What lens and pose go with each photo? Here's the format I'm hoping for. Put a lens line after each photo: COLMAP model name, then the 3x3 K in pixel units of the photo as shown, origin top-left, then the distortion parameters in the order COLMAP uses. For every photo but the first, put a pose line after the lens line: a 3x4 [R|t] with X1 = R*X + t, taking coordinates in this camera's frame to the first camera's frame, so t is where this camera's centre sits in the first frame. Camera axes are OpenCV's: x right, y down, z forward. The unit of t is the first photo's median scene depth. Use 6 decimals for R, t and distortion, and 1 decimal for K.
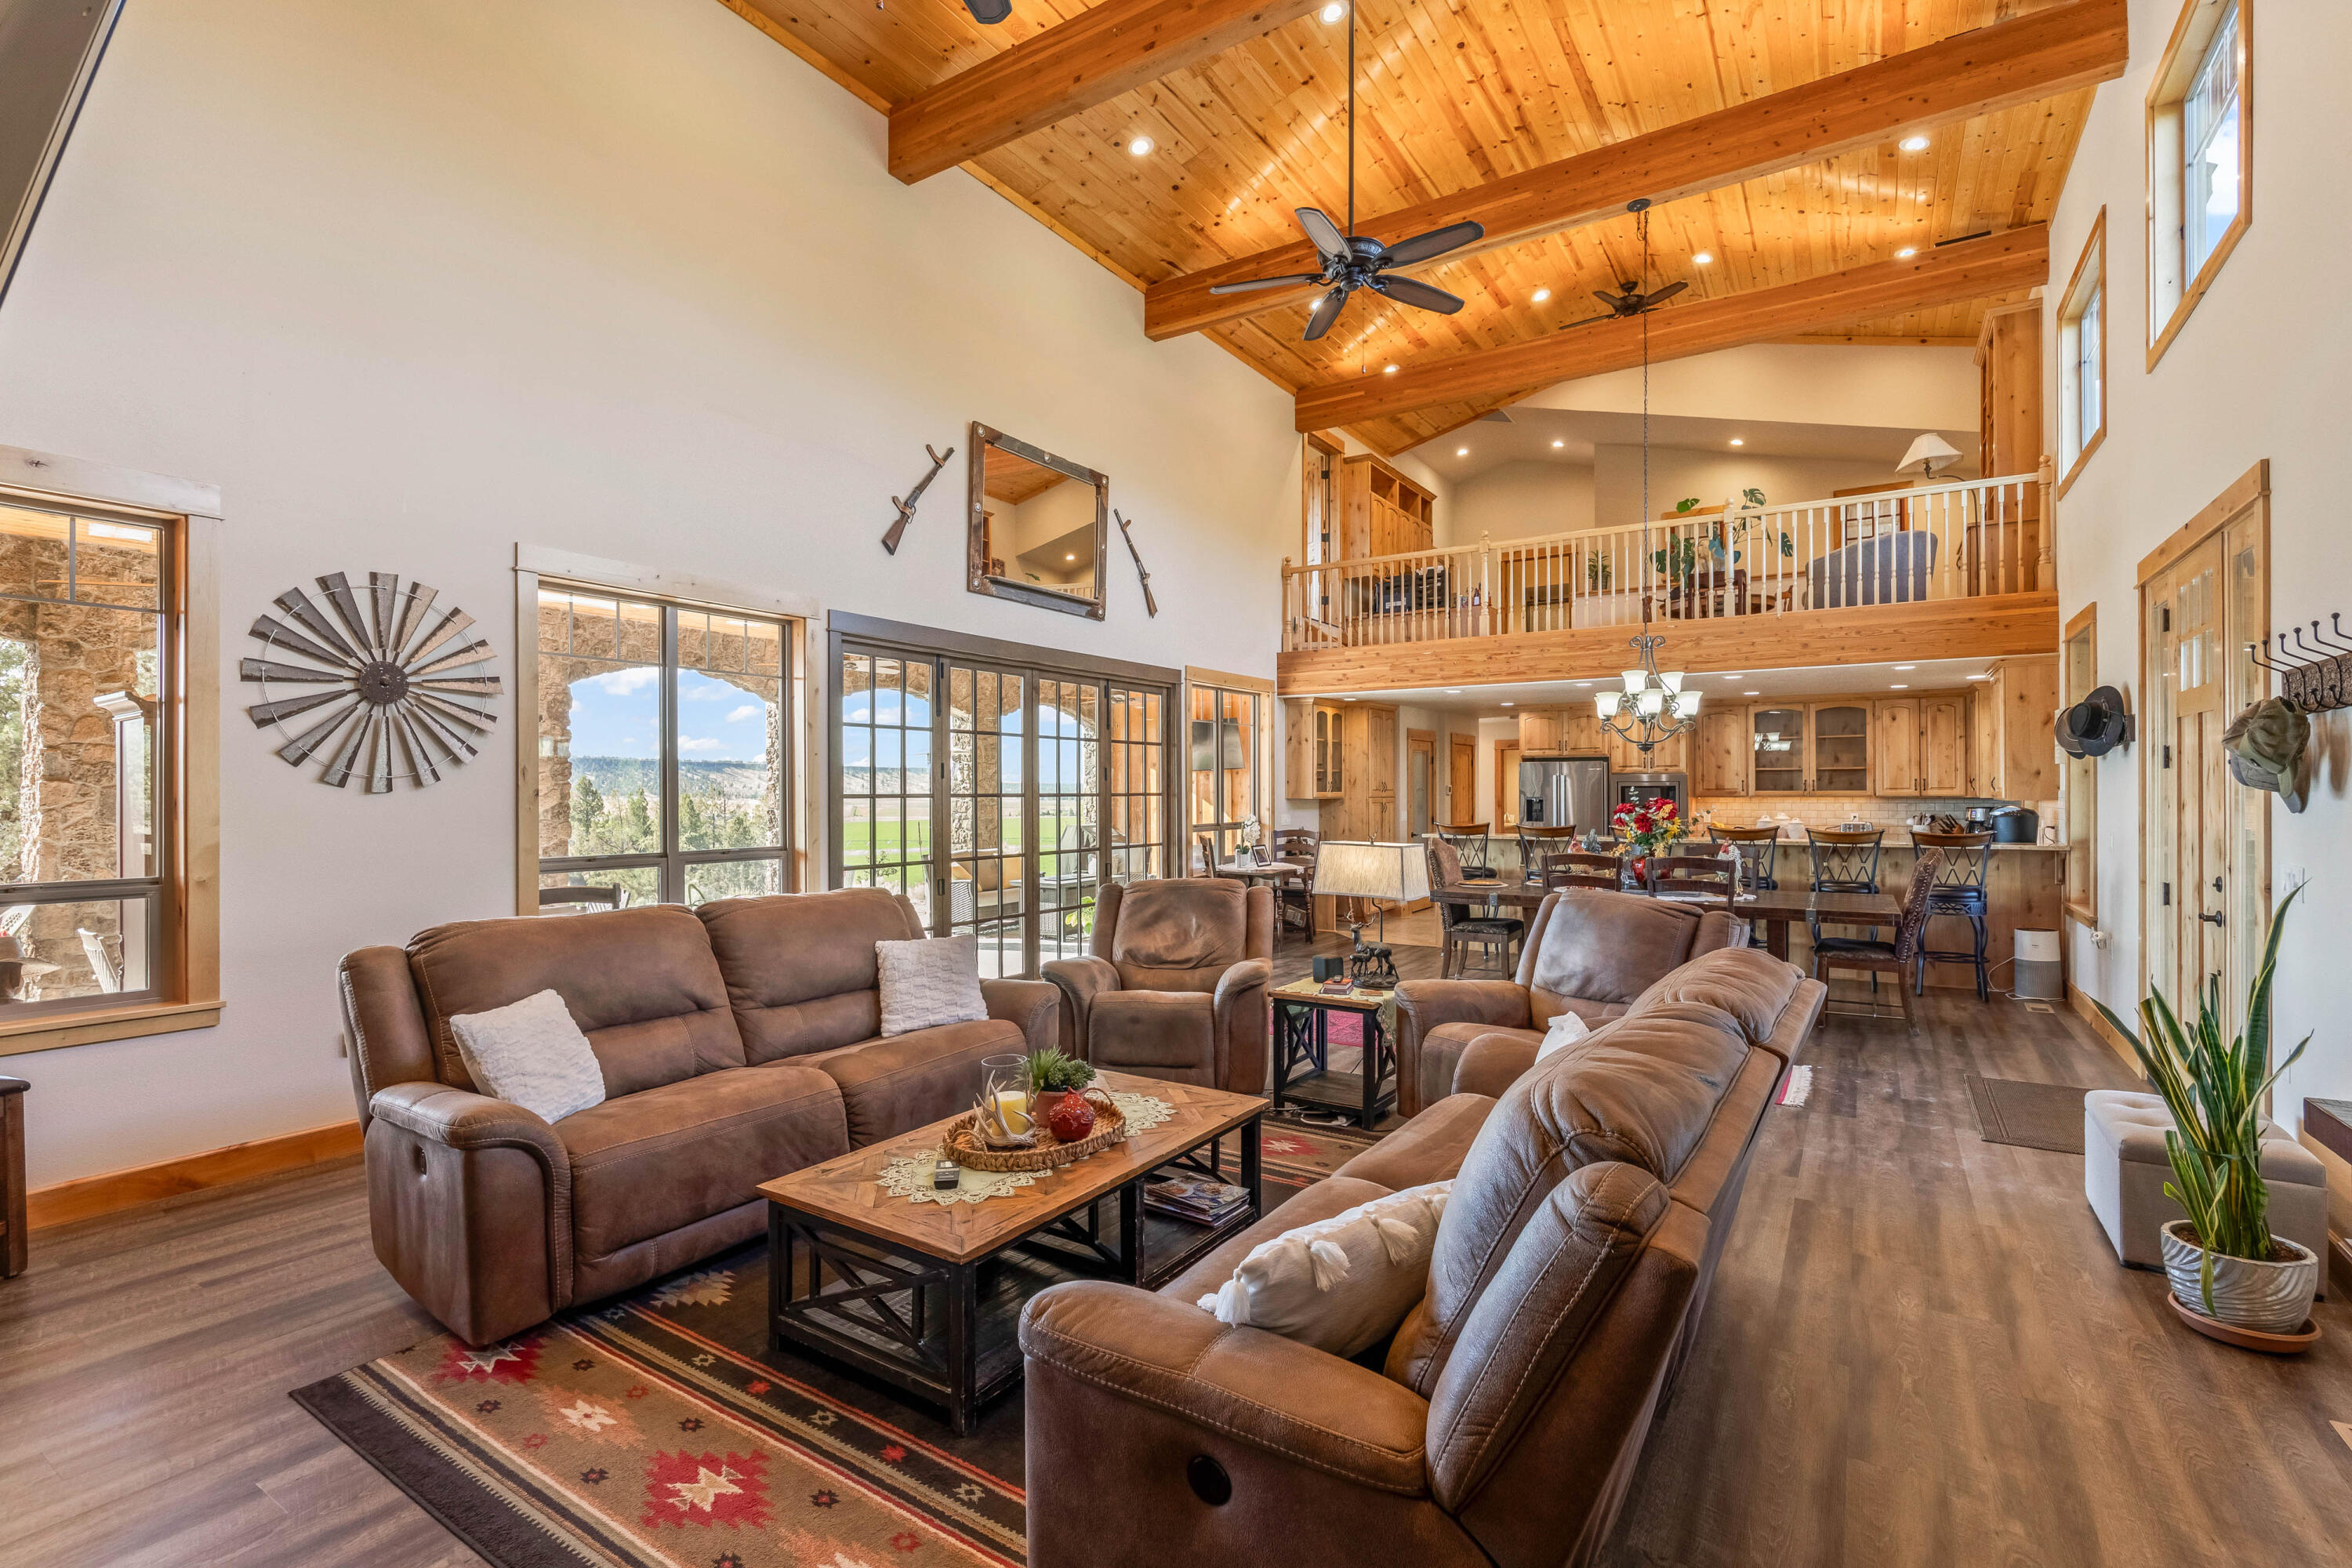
lens RADIAL K [[1057.2, 0, 1181.3], [0, 1057.2, 794.1], [0, 0, 1]] dist [-0.005244, 0.000059]
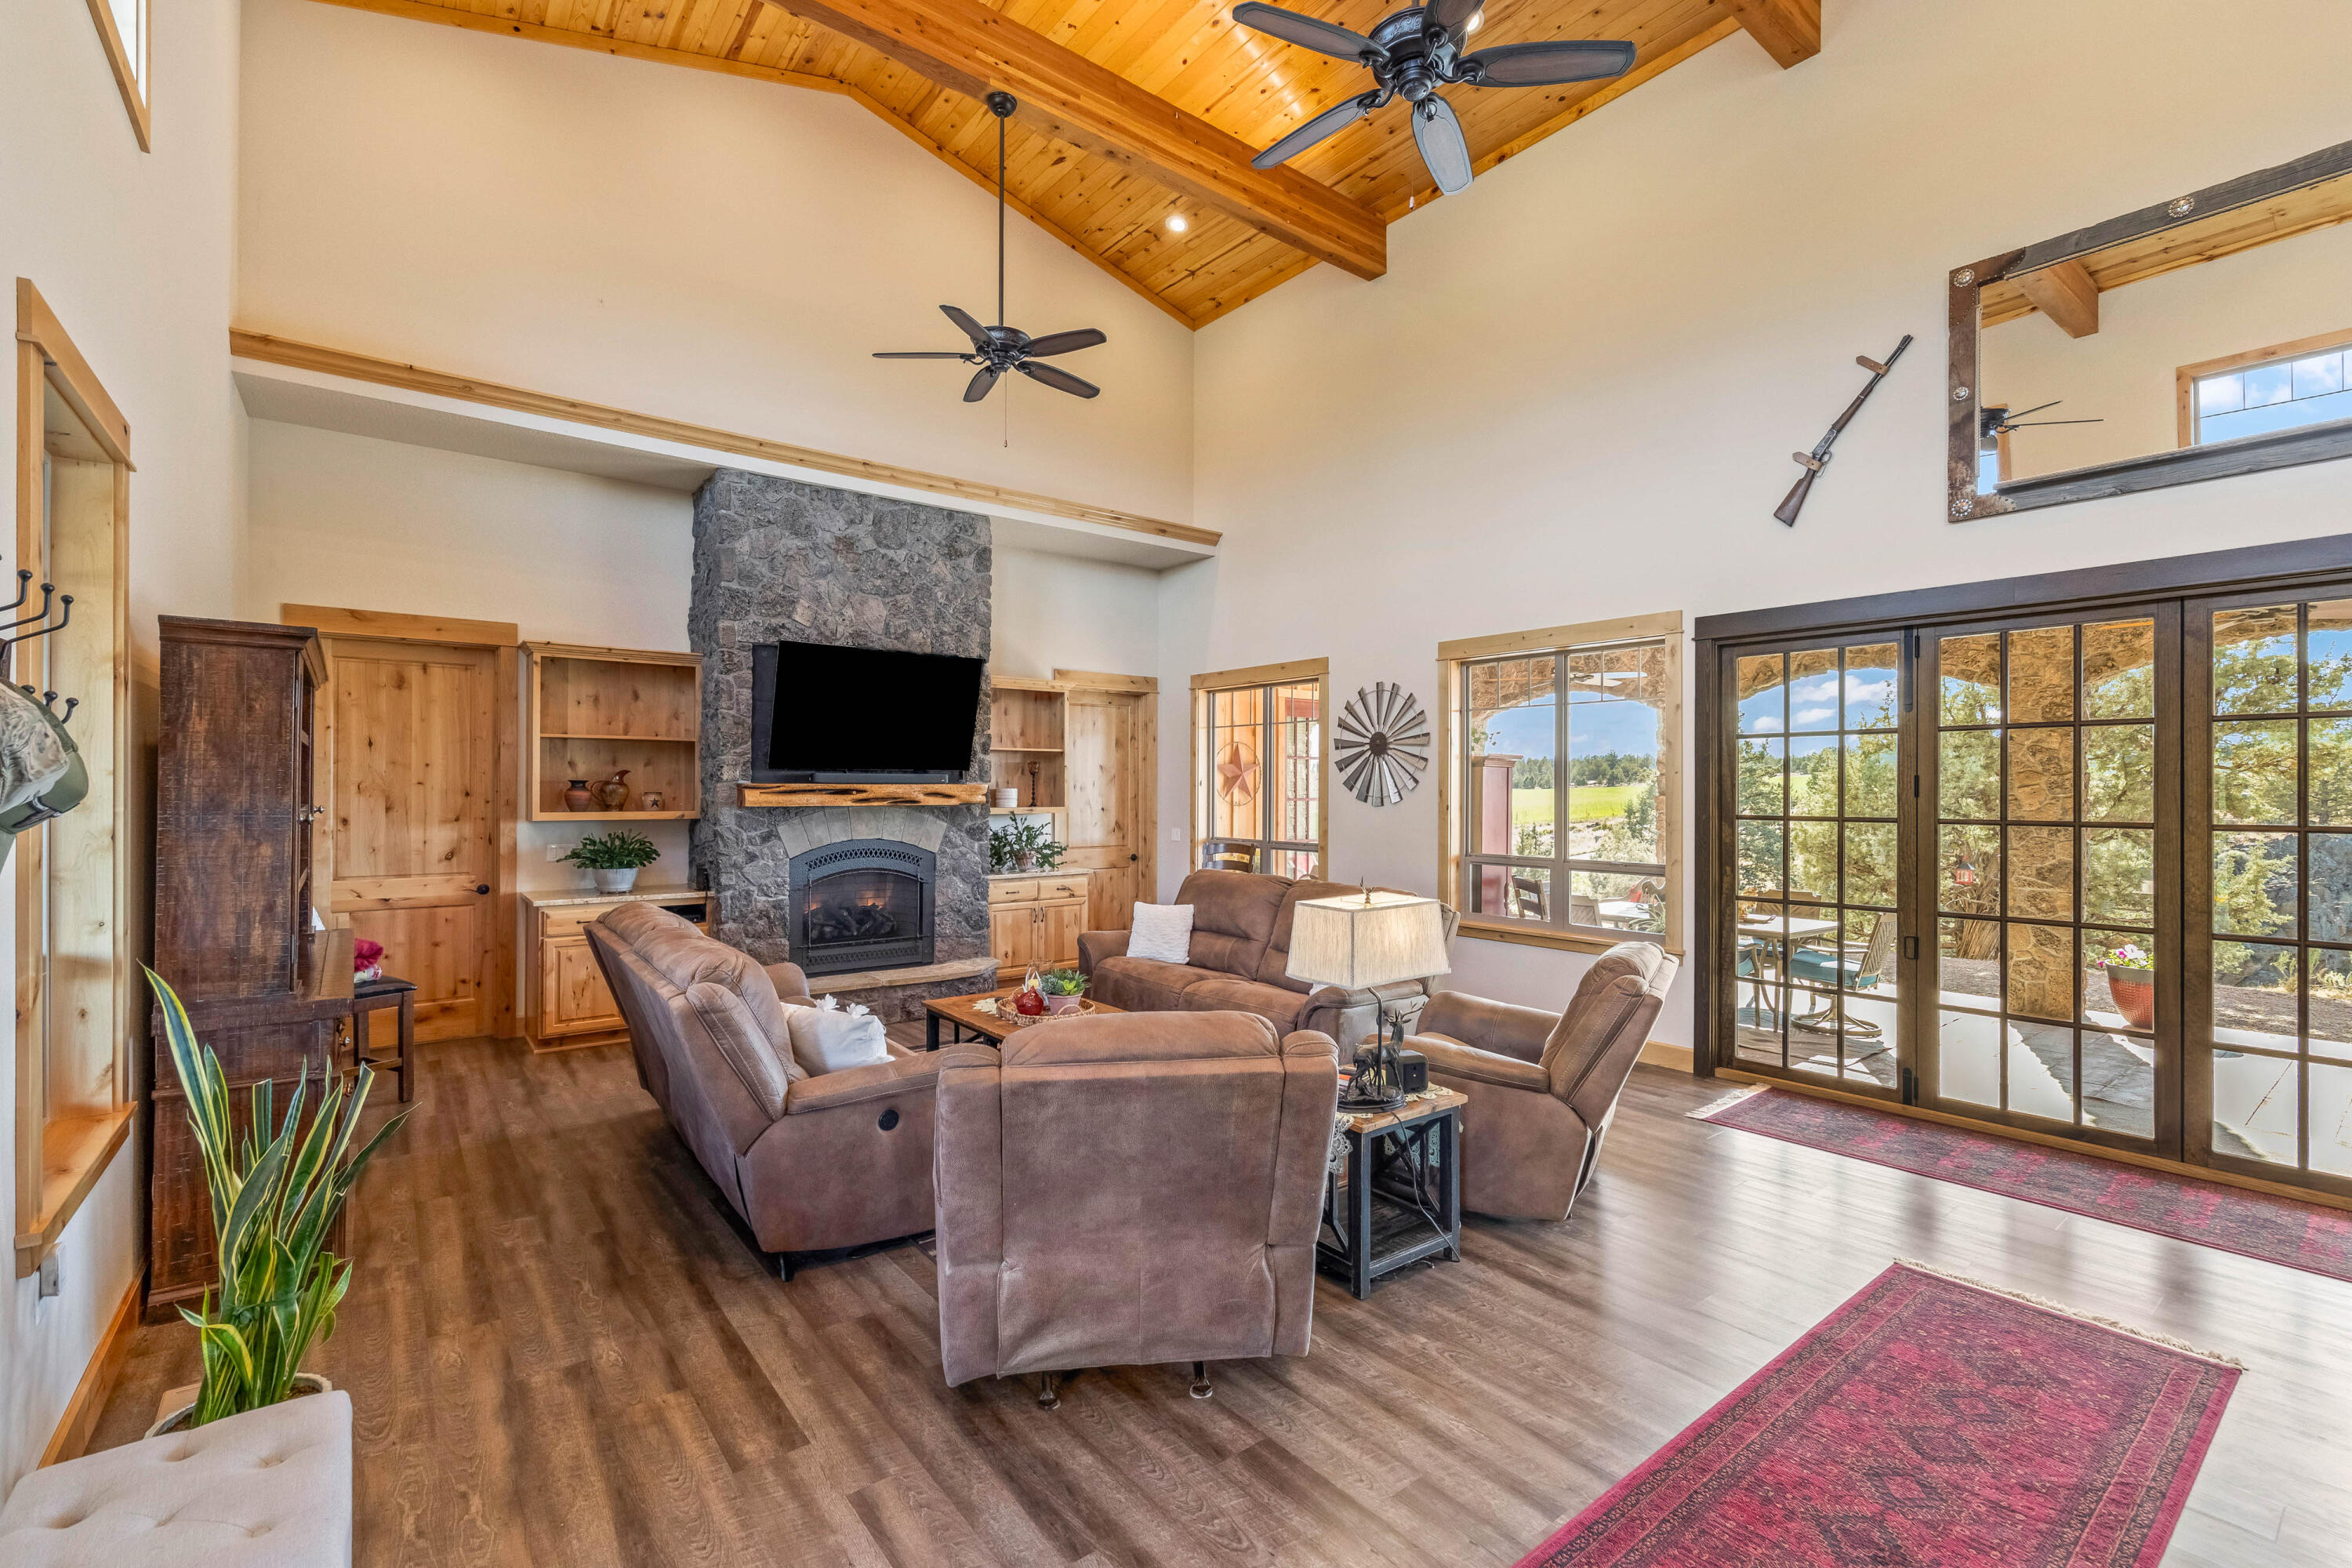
lens RADIAL K [[1024.1, 0, 1176.0], [0, 1024.1, 784.0], [0, 0, 1]] dist [0.000714, 0.000139]
pose [[-0.325823, -0.003428, -0.945425, 0.972637], [-0.004802, 0.999987, -0.001971, -0.032922], [0.945419, 0.003898, -0.325835, 1.237322]]
